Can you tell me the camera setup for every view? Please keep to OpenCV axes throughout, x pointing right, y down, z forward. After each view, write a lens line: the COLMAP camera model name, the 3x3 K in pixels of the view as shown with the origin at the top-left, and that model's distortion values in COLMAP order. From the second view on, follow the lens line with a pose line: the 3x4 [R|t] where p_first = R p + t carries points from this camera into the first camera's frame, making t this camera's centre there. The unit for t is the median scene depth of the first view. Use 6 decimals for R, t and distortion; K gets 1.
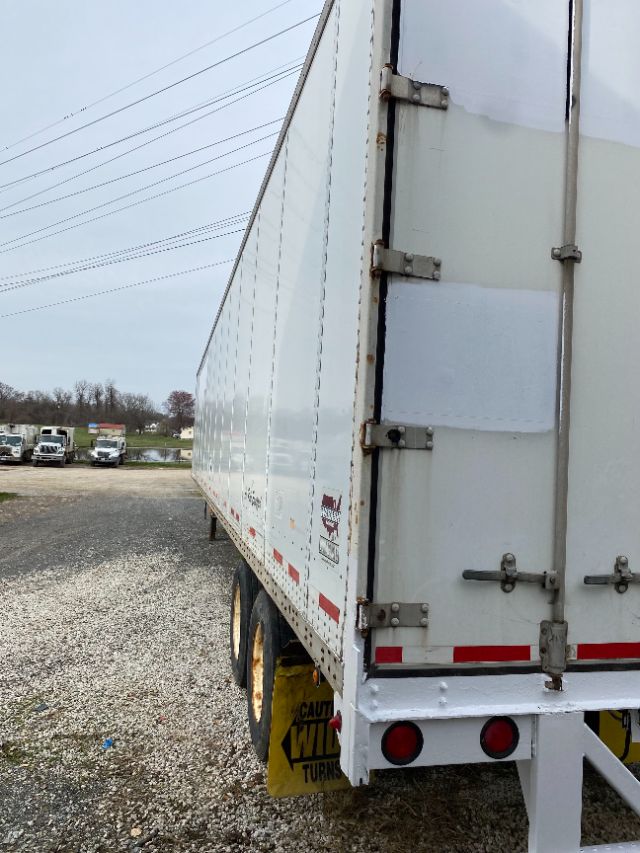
lens RADIAL K [[641.4, 0, 319.4], [0, 641.4, 434.9], [0, 0, 1]] dist [0.007265, 0.000541]
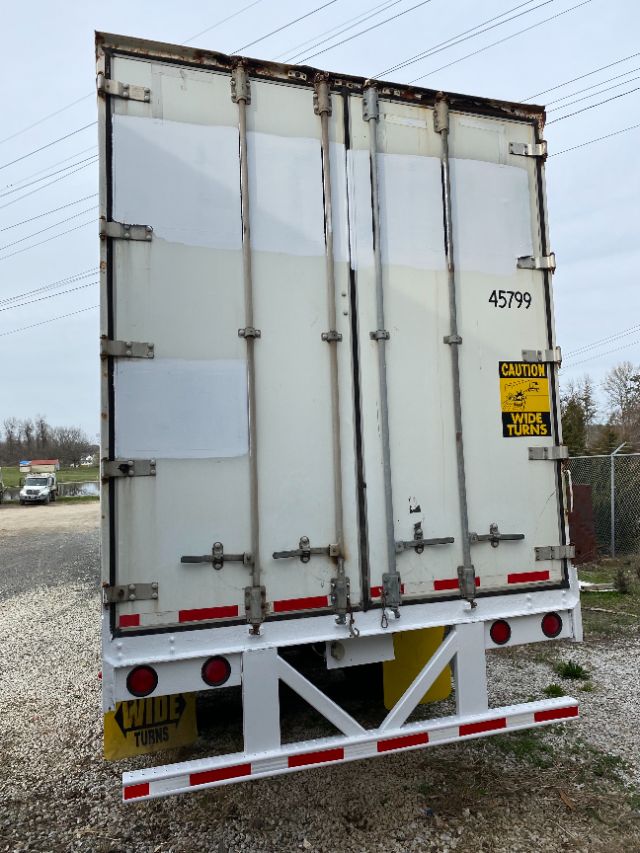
lens RADIAL K [[648.5, 0, 316.3], [0, 648.5, 423.4], [0, 0, 1]] dist [0.015200, -0.003959]
pose [[0.993722, -0.078467, 0.079741, 0.416761], [0.081783, 0.995879, -0.039197, -0.005965], [-0.076337, 0.045472, 0.996045, -0.474579]]
